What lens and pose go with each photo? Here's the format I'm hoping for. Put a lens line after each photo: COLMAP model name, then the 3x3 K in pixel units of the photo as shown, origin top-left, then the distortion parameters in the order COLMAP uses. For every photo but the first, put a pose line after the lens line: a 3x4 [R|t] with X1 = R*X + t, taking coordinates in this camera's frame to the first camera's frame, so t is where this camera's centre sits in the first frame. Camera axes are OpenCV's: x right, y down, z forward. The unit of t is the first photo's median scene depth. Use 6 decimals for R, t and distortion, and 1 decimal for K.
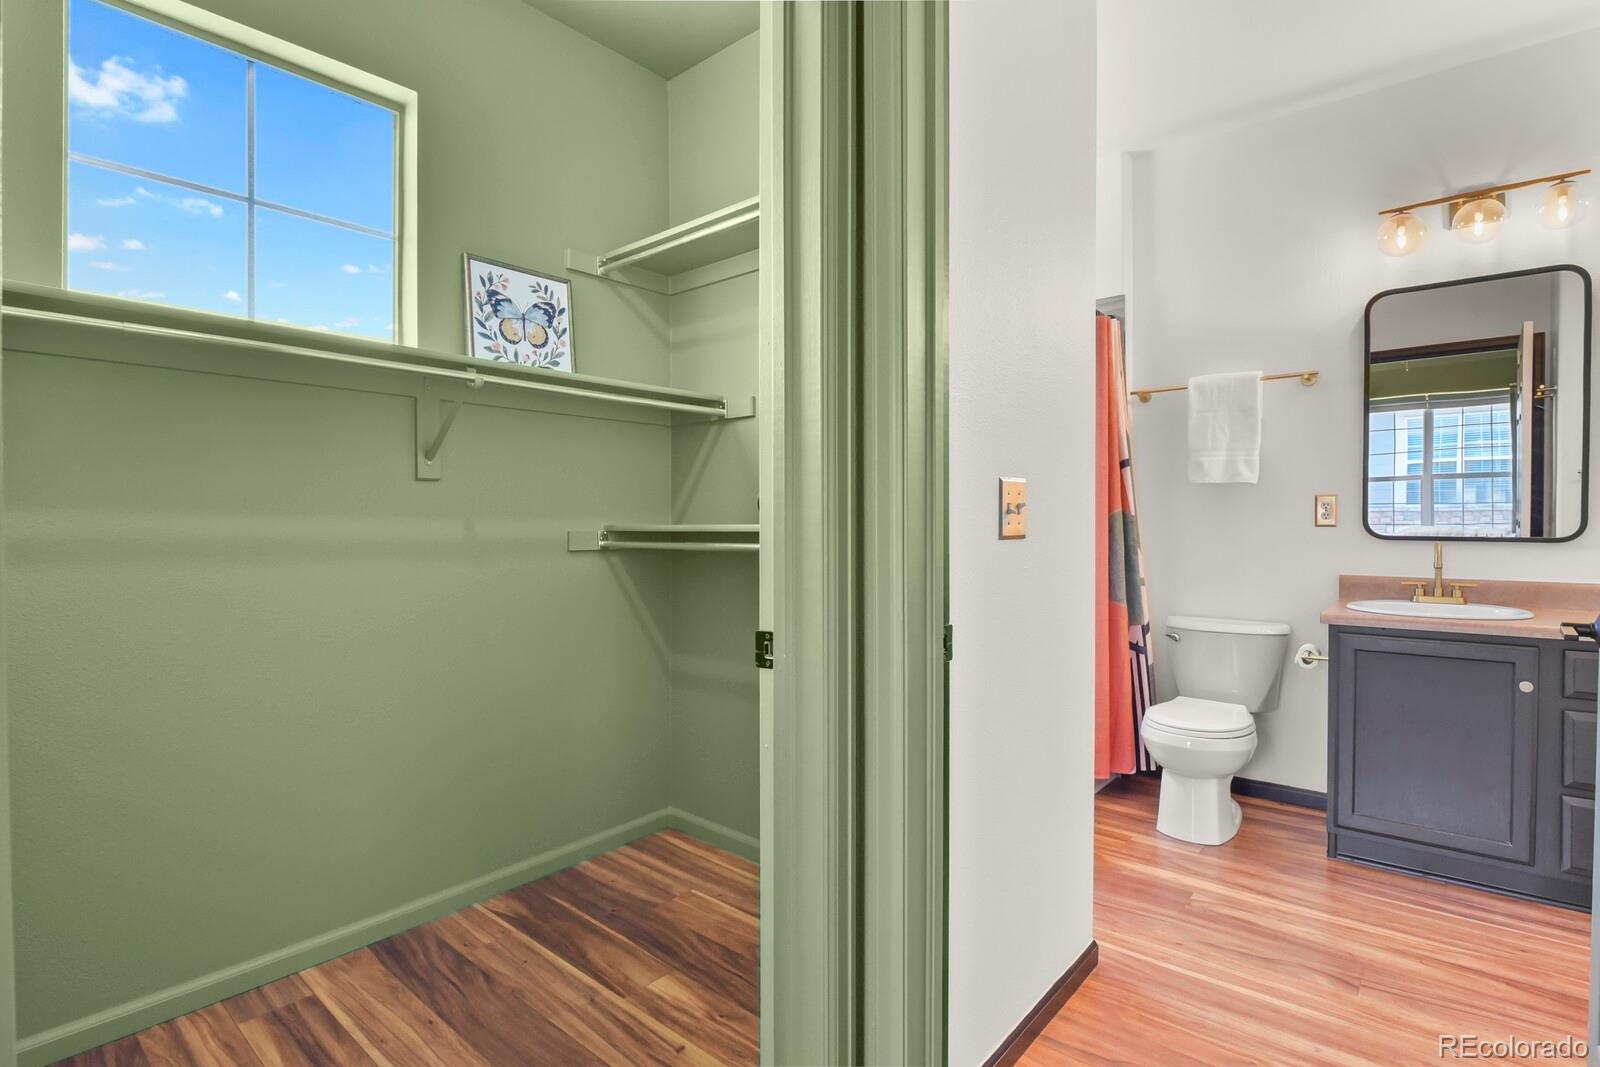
lens RADIAL K [[776.3, 0, 808.7], [0, 776.3, 529.3], [0, 0, 1]] dist [-0.005035, -0.007616]
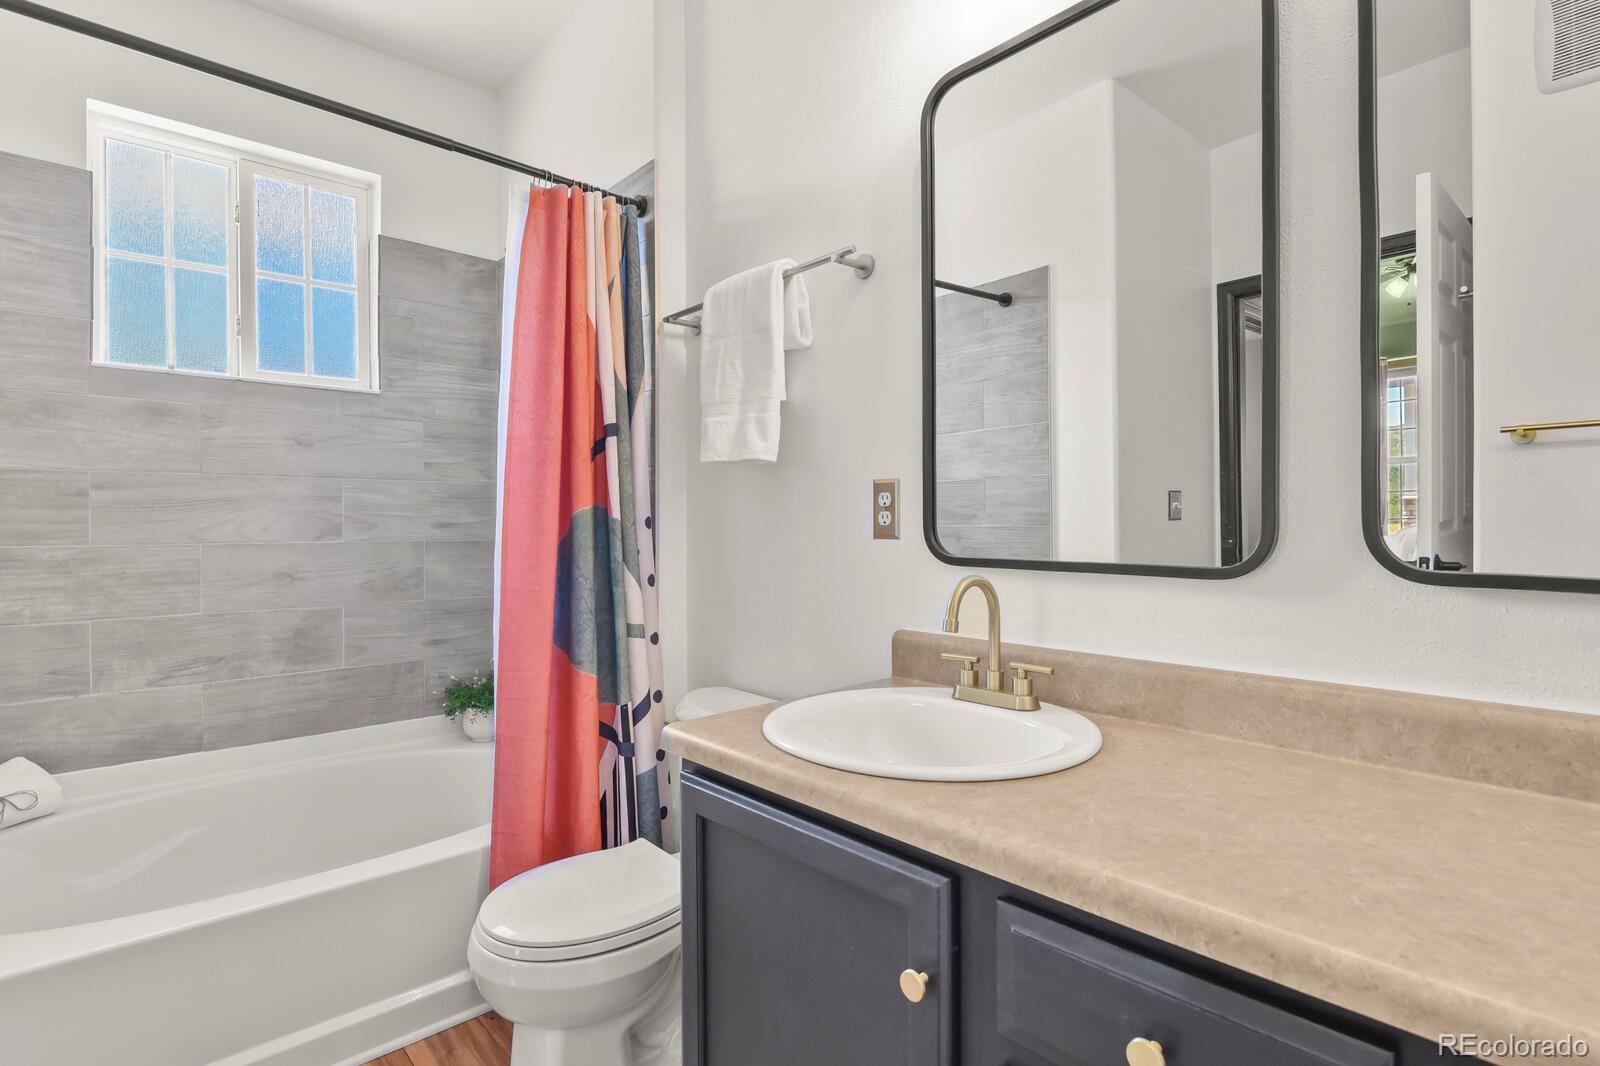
lens RADIAL K [[776.3, 0, 808.7], [0, 776.3, 528.8], [0, 0, 1]] dist [-0.005035, -0.007616]
pose [[0.991304, -0.002787, -0.131564, 0.666362], [0.002761, 0.999996, -0.000376, -0.010091], [0.131565, 0.000009, 0.991308, 0.444908]]
